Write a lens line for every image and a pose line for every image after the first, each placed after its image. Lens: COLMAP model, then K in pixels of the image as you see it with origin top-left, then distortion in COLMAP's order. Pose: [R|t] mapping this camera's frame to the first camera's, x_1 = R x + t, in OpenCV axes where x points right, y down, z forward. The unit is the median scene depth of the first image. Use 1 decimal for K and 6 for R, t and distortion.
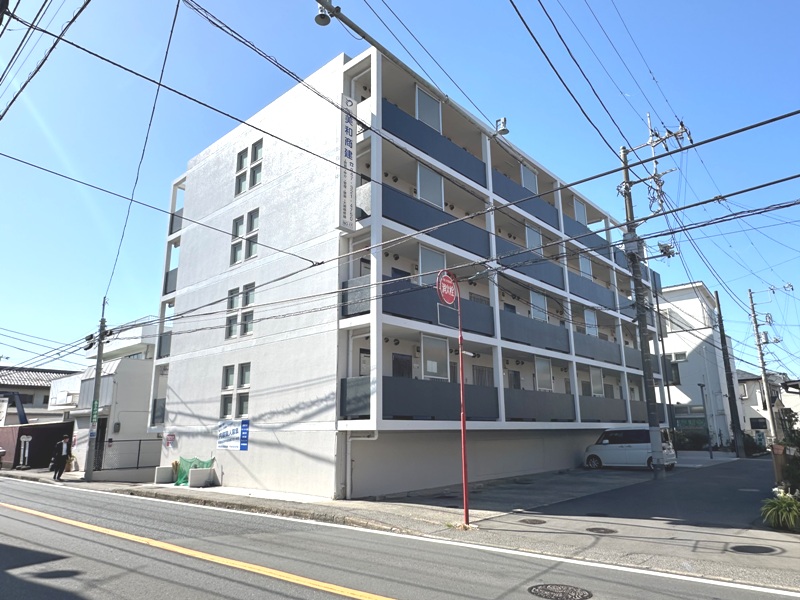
lens RADIAL K [[517.7, 0, 400.6], [0, 517.7, 319.1], [0, 0, 1]] dist [0.001284, -0.000866]
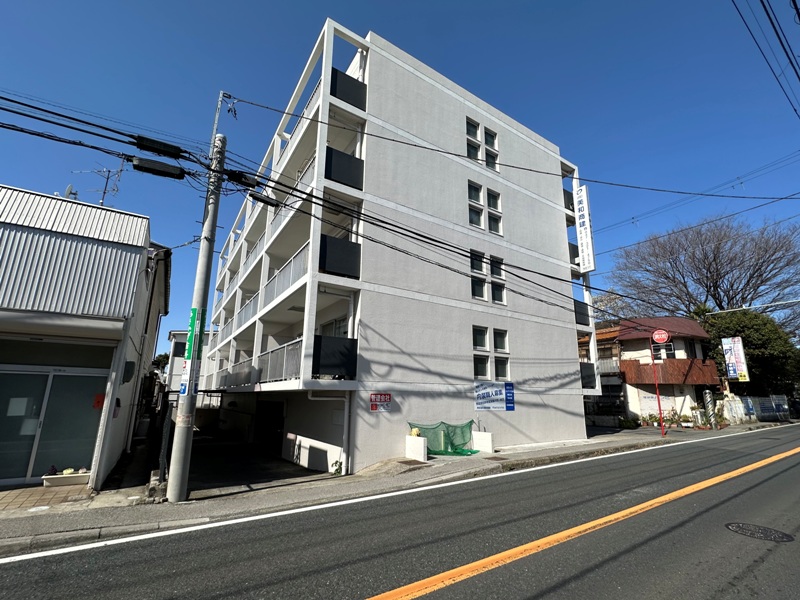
lens RADIAL K [[349.8, 0, 400.0], [0, 349.8, 300.0], [0, 0, 1]] dist [0.000674, 0.000044]
pose [[0.265145, 0.230588, 0.936230, -1.053656], [-0.245374, 0.955152, -0.165757, 0.197980], [-0.932464, -0.185777, 0.309835, 0.976546]]
